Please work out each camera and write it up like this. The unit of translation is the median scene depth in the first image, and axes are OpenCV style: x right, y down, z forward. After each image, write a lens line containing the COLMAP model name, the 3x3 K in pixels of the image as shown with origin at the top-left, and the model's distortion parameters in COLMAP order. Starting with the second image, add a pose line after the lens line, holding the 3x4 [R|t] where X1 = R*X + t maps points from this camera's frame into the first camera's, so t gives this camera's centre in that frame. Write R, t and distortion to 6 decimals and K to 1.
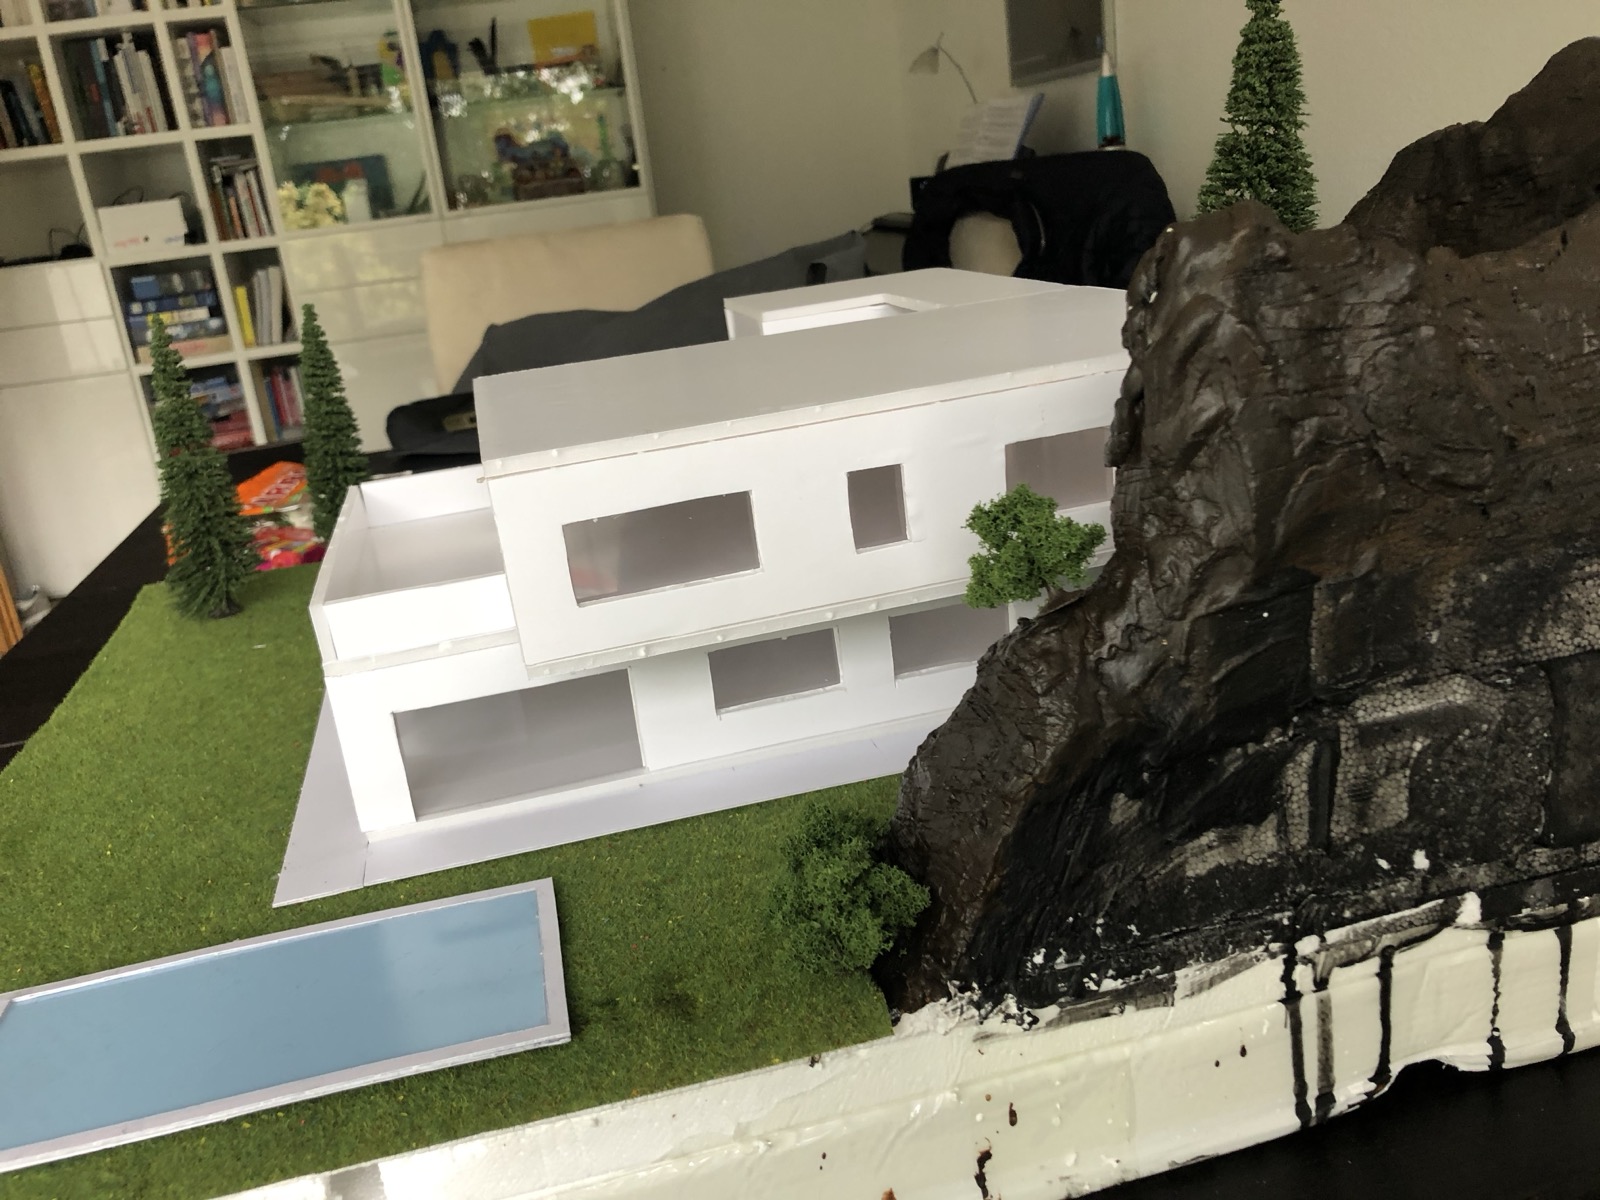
lens RADIAL K [[1279.8, 0, 797.5], [0, 1279.8, 609.0], [0, 0, 1]] dist [0.006875, -0.012955]
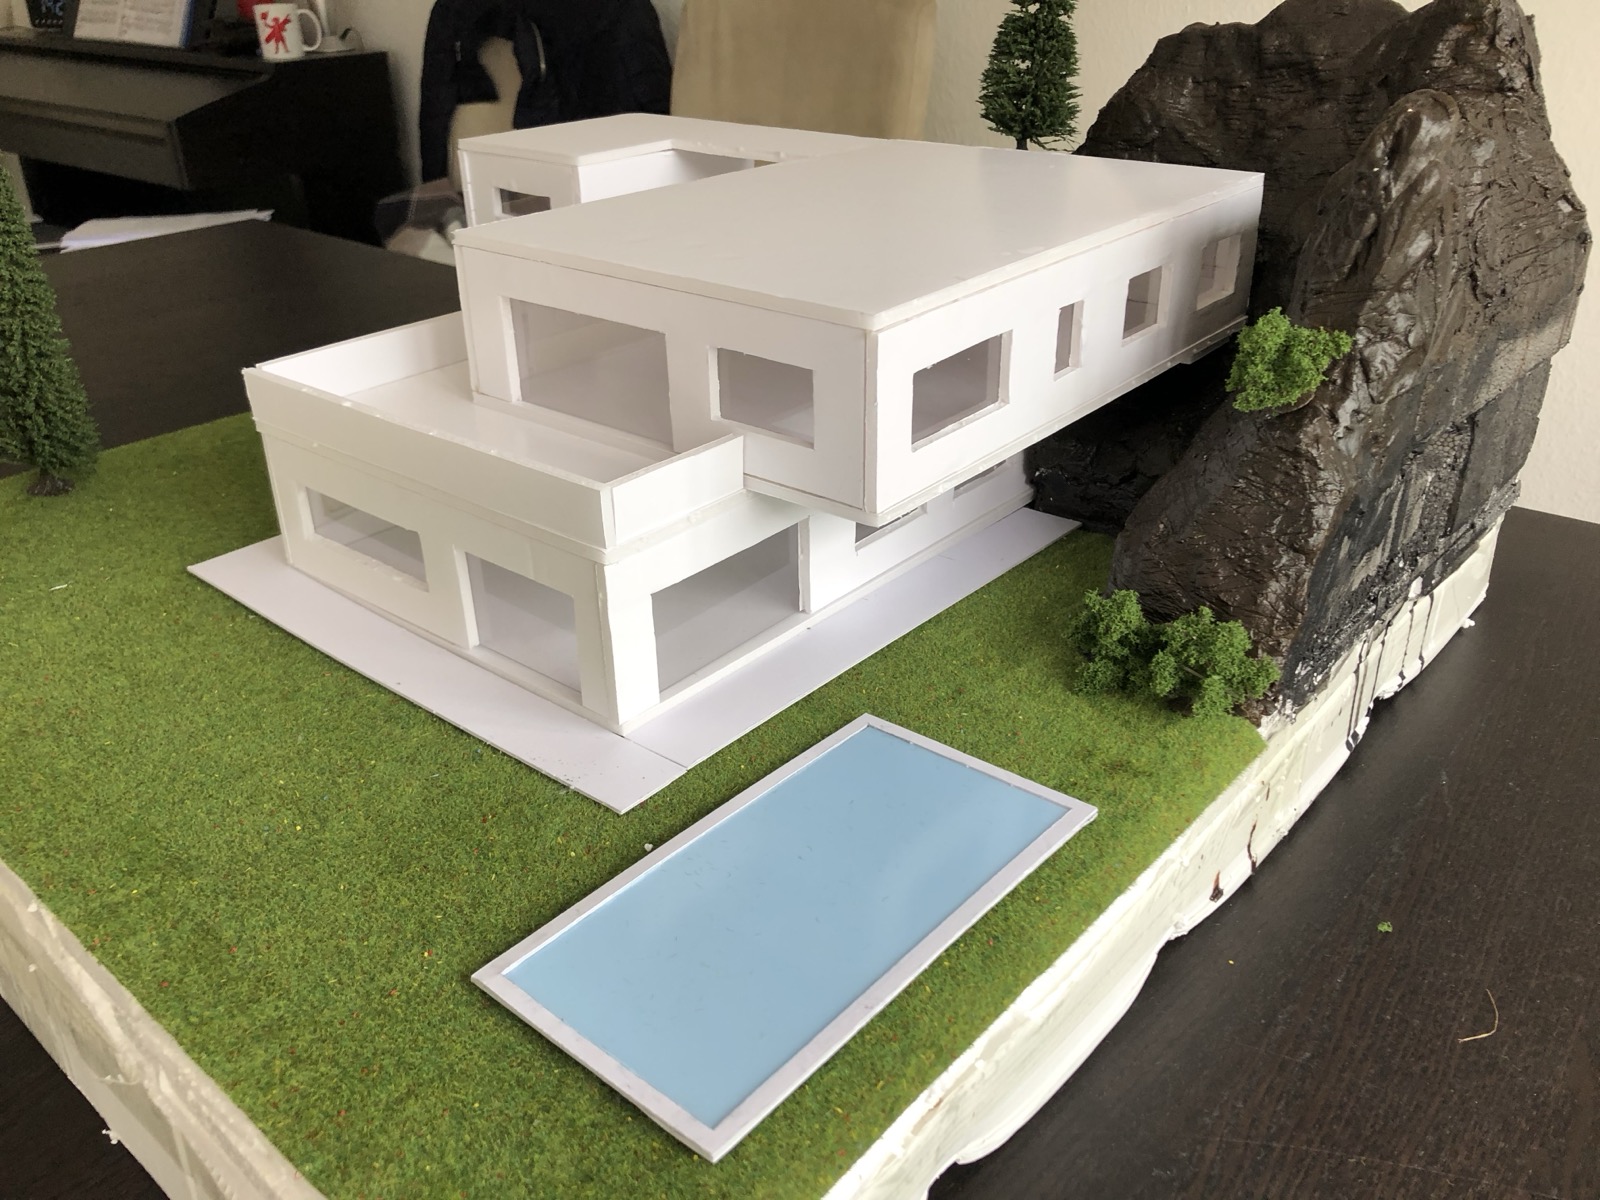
lens RADIAL K [[1279.8, 0, 794.8], [0, 1279.8, 586.9], [0, 0, 1]] dist [0.006875, -0.012955]
pose [[0.819254, -0.168550, 0.548100, -0.963247], [0.114050, 0.984624, 0.132315, -0.048554], [-0.561975, -0.045889, 0.825881, 0.196661]]
